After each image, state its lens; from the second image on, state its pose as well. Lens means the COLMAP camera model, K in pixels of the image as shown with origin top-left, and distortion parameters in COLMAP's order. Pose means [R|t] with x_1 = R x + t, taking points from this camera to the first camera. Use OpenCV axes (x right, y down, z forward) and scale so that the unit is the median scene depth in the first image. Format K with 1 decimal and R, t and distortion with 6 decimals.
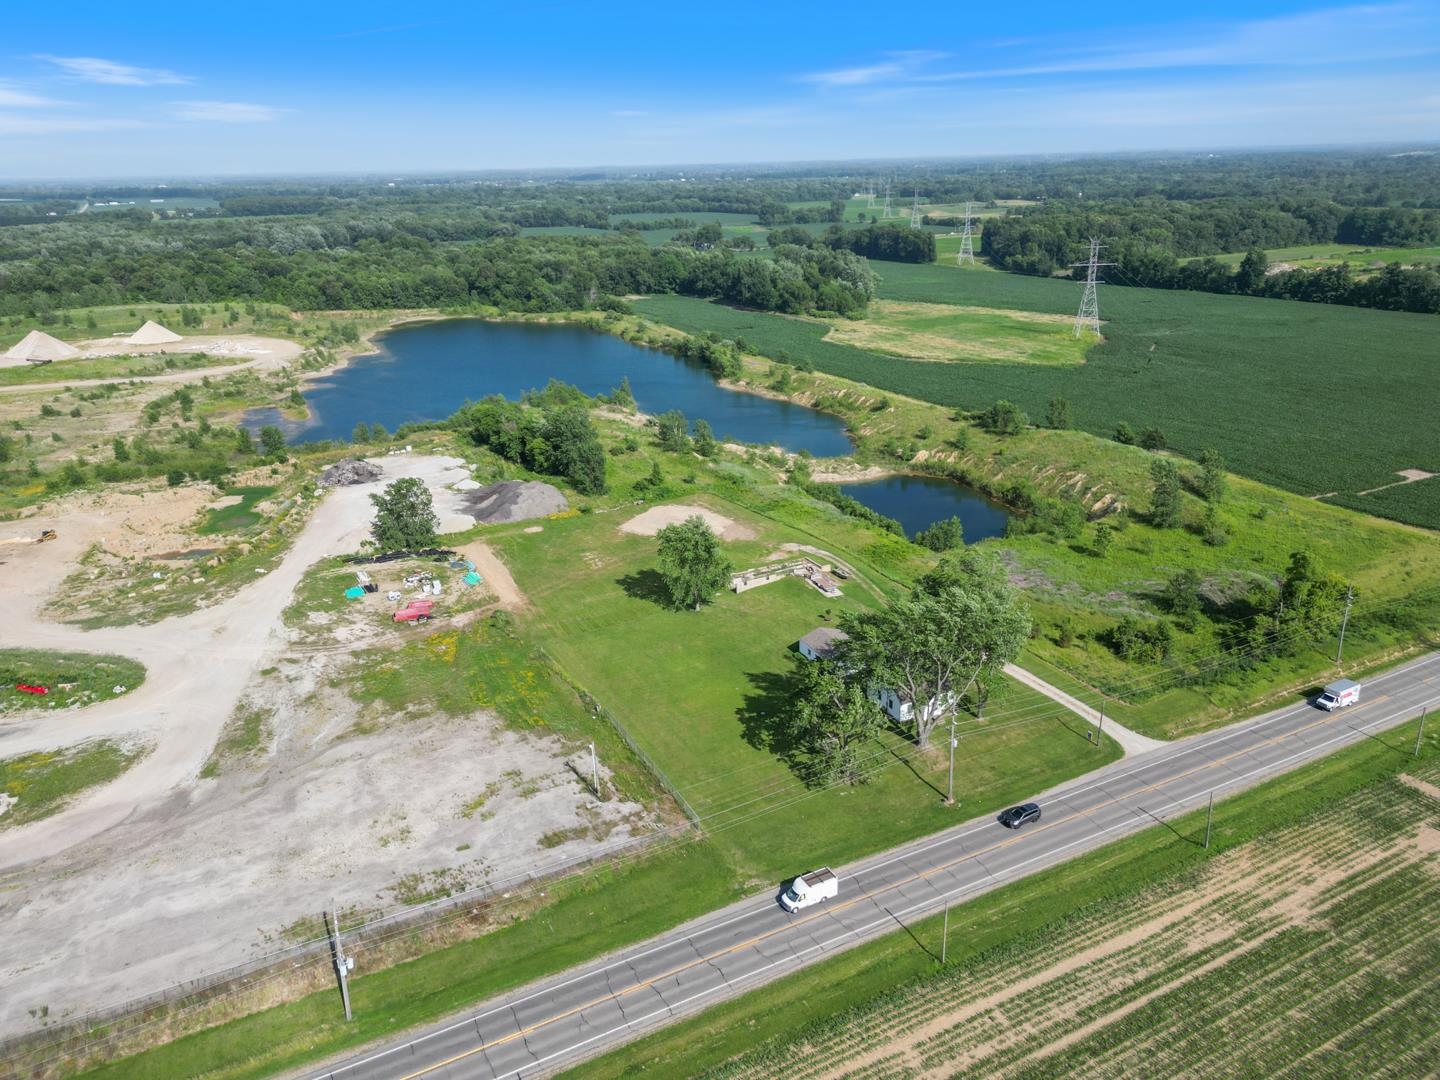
lens RADIAL K [[1002.2, 0, 718.0], [0, 1002.2, 549.4], [0, 0, 1]] dist [0.081946, -0.089008]
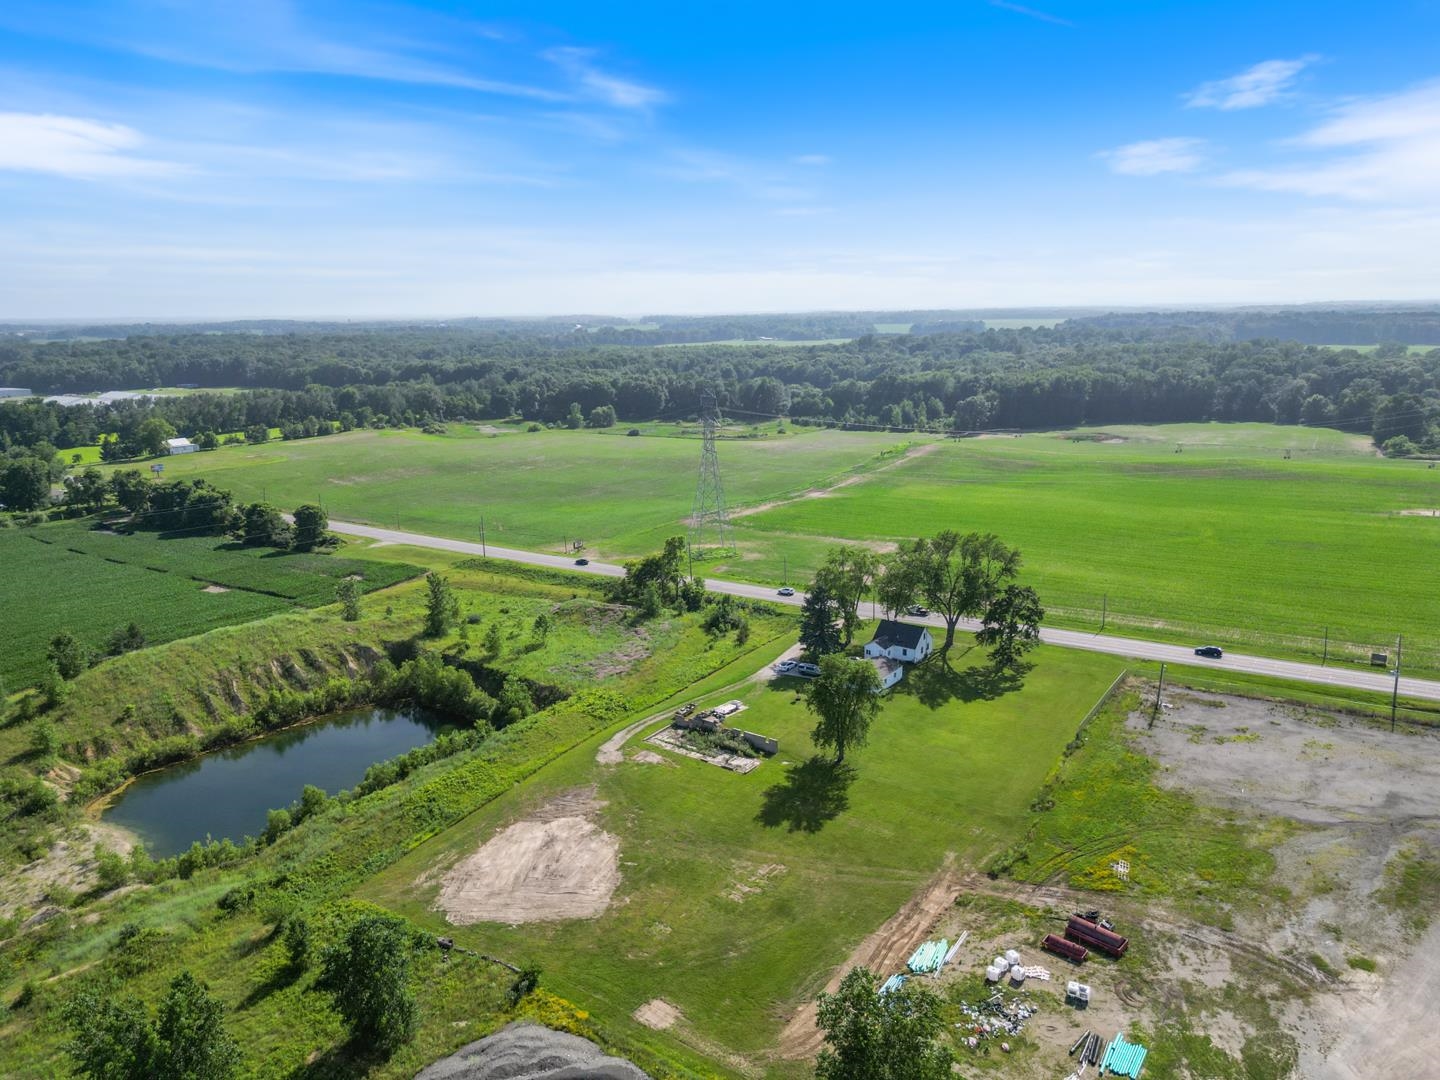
lens RADIAL K [[1002.2, 0, 718.0], [0, 1002.2, 549.4], [0, 0, 1]] dist [0.081946, -0.089008]
pose [[-0.461973, -0.176730, 0.869107, -0.618021], [0.343148, 0.868007, 0.358907, -0.395895], [-0.817820, 0.464038, -0.340351, 1.143761]]
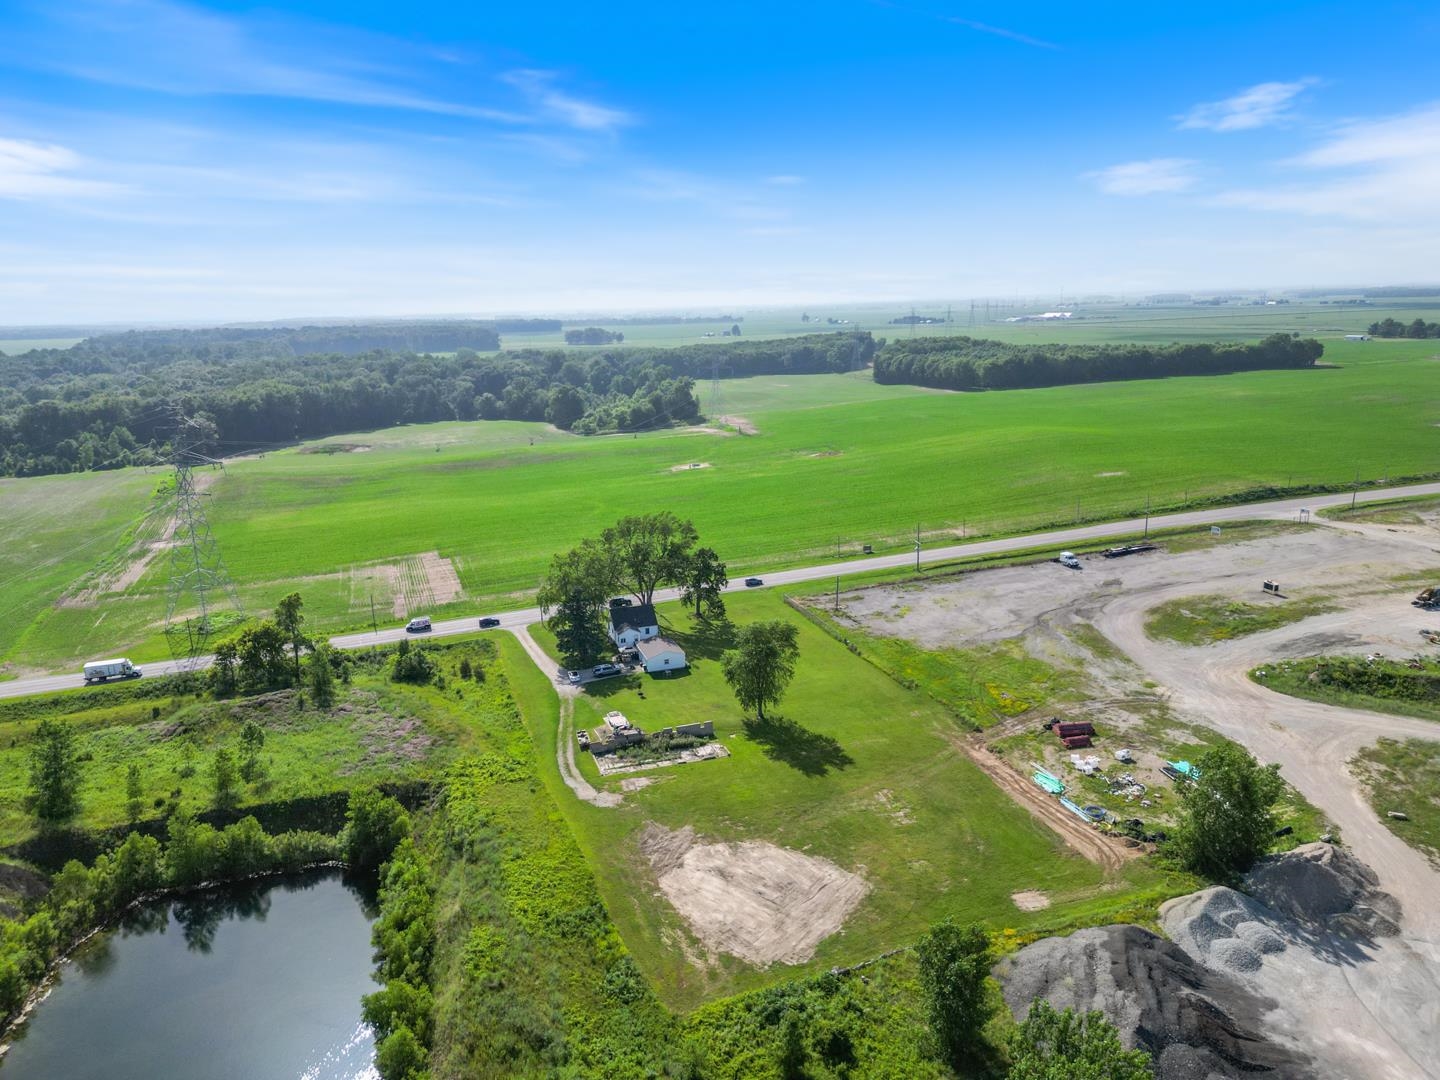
lens RADIAL K [[1002.2, 0, 718.0], [0, 1002.2, 549.4], [0, 0, 1]] dist [0.081946, -0.089008]
pose [[-0.986765, 0.014666, 0.161491, -0.121630], [0.104466, 0.819194, 0.563922, -0.542732], [-0.124022, 0.573329, -0.809884, 1.488345]]
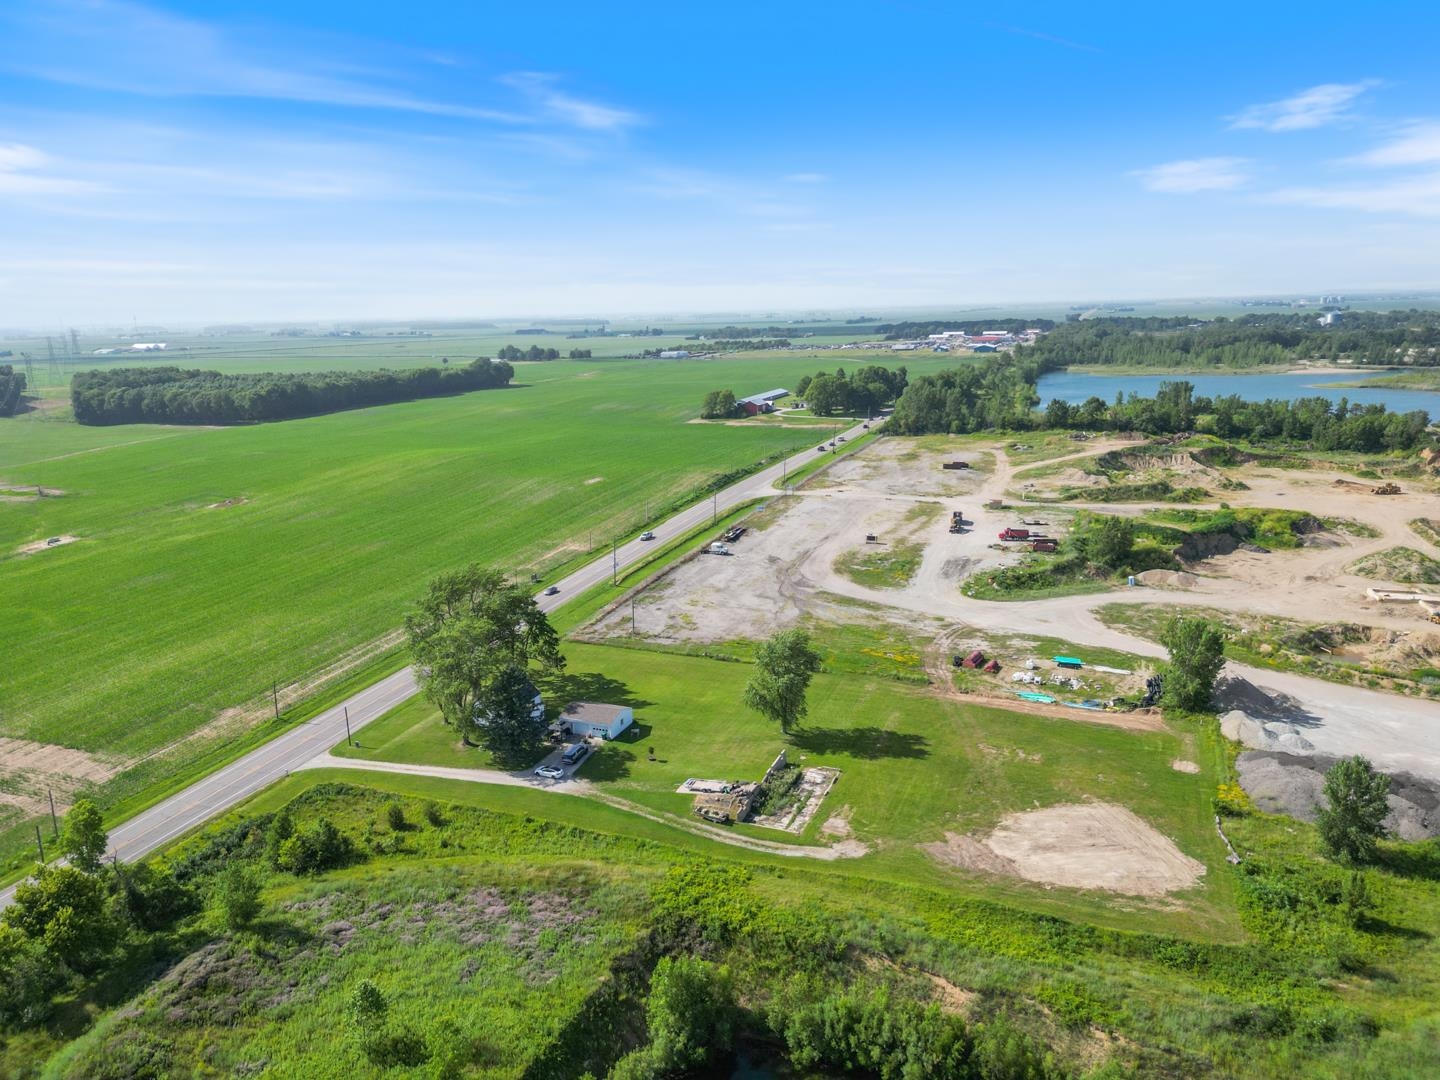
lens RADIAL K [[1002.2, 0, 718.0], [0, 1002.2, 549.4], [0, 0, 1]] dist [0.081946, -0.089008]
pose [[-0.755829, 0.195381, -0.624939, 0.504216], [-0.193965, 0.844791, 0.498705, -0.469738], [0.625380, 0.498152, -0.600620, 1.260498]]
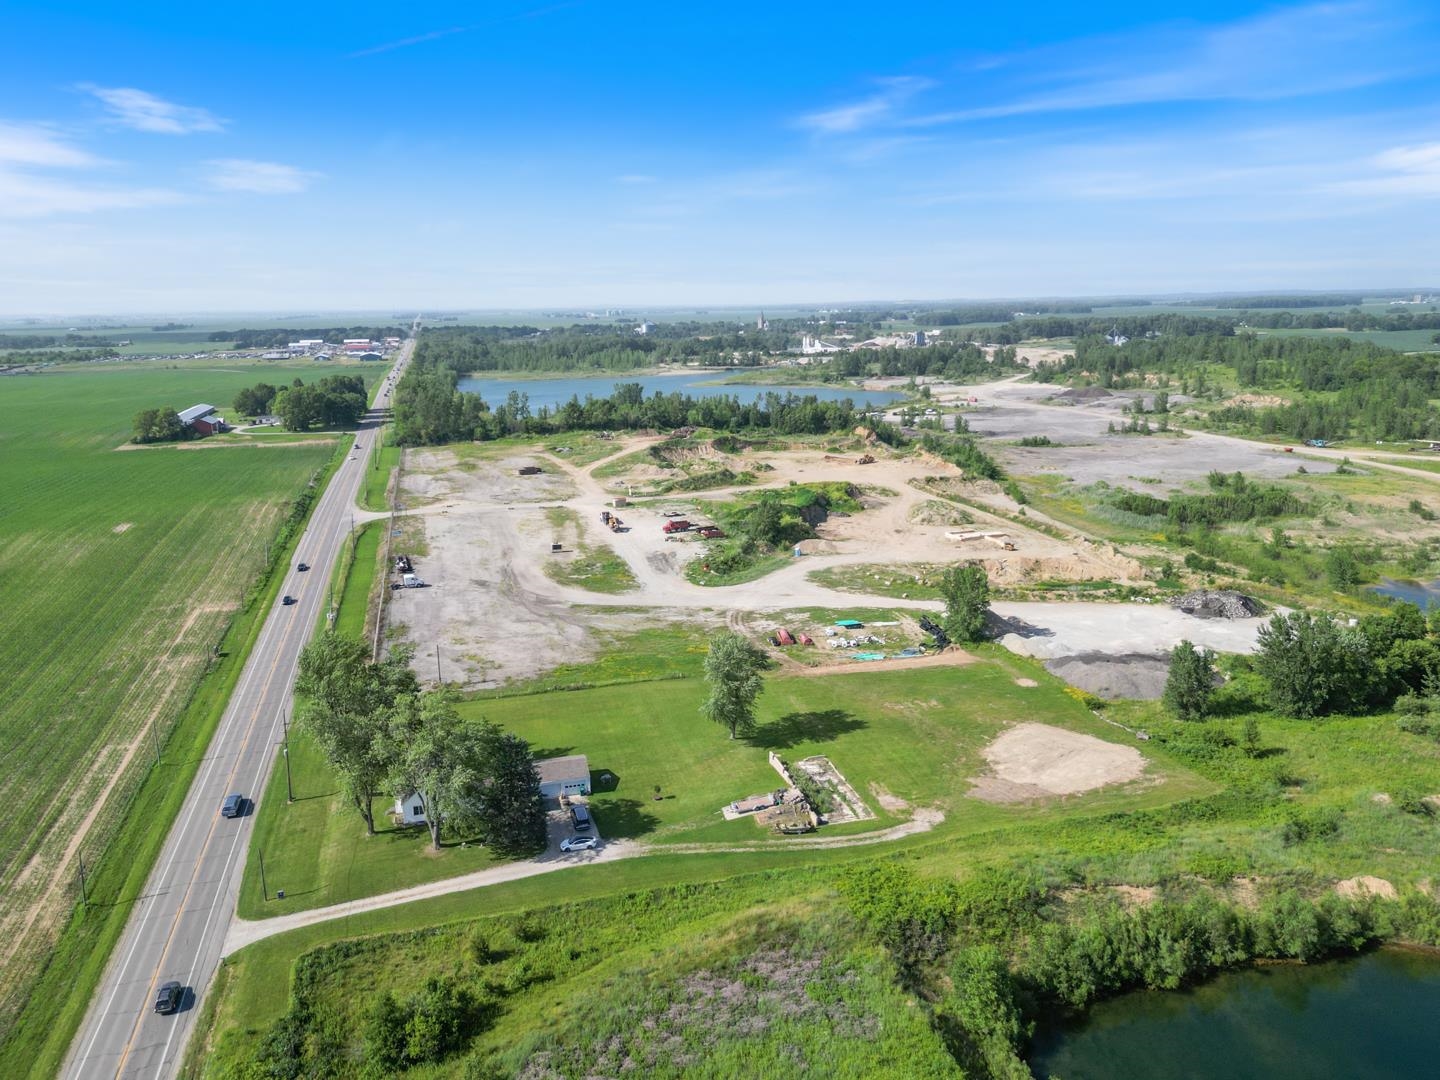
lens RADIAL K [[1002.2, 0, 718.0], [0, 1002.2, 549.4], [0, 0, 1]] dist [0.081946, -0.089008]
pose [[-0.213985, 0.261238, -0.941257, 0.701469], [-0.330429, 0.887417, 0.321414, -0.335622], [0.919253, 0.379797, -0.103574, 0.892739]]
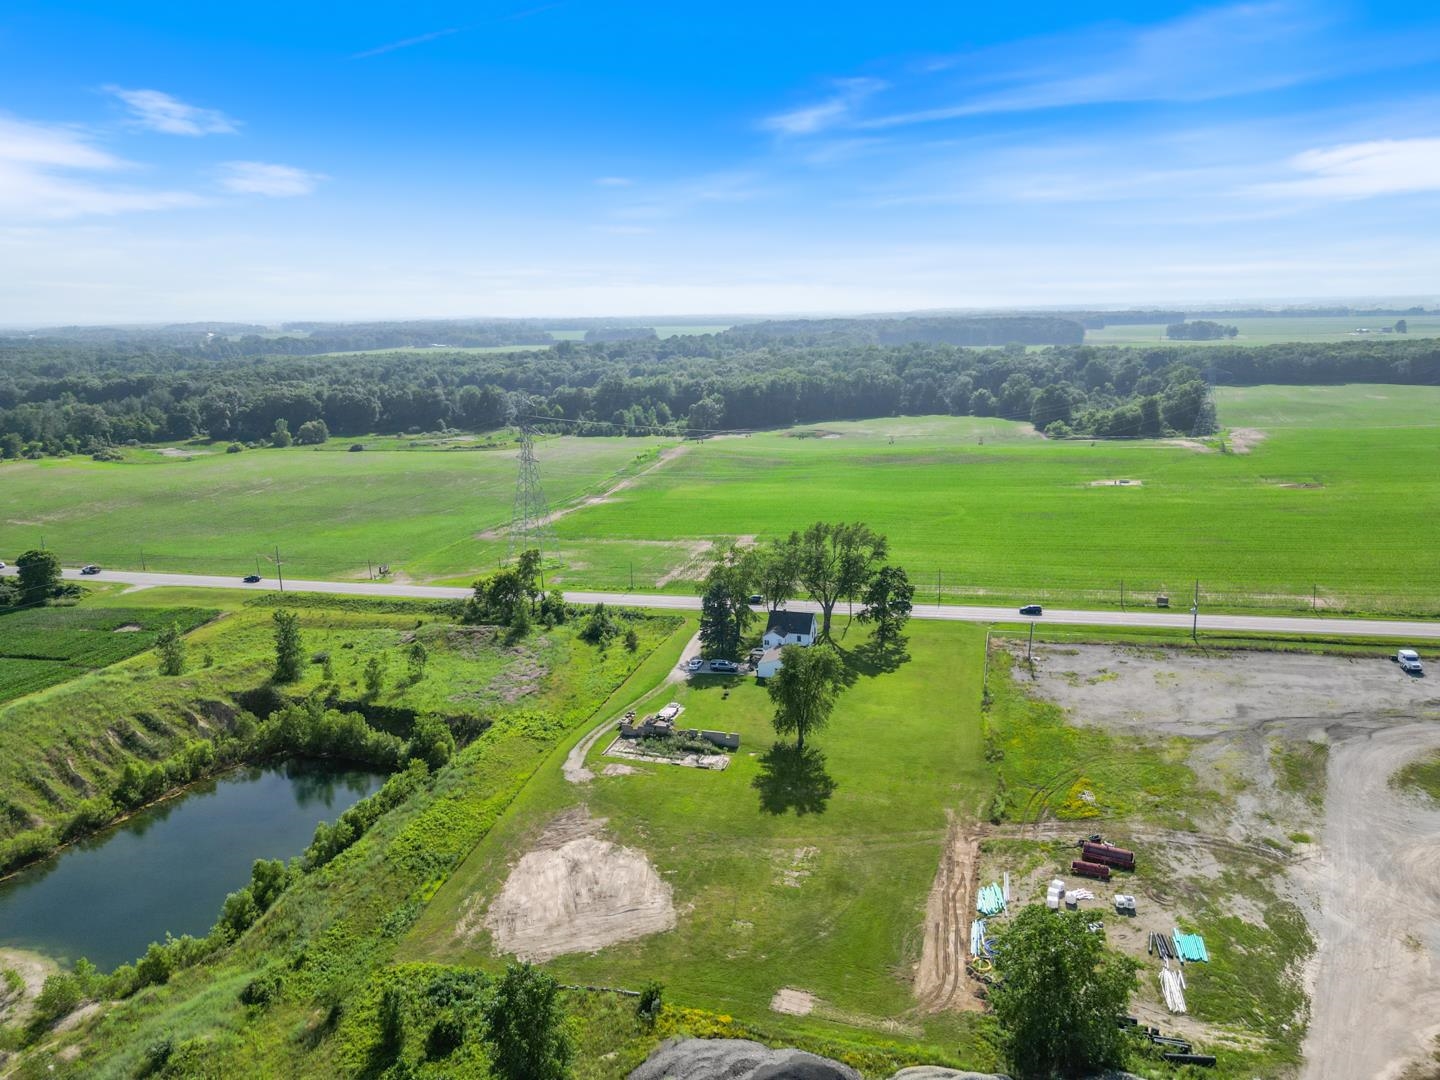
lens RADIAL K [[1002.2, 0, 718.0], [0, 1002.2, 549.4], [0, 0, 1]] dist [0.081946, -0.089008]
pose [[-0.725724, -0.122328, 0.677023, -0.499962], [0.282141, 0.844591, 0.455041, -0.466491], [-0.627472, 0.521250, -0.578427, 1.308214]]
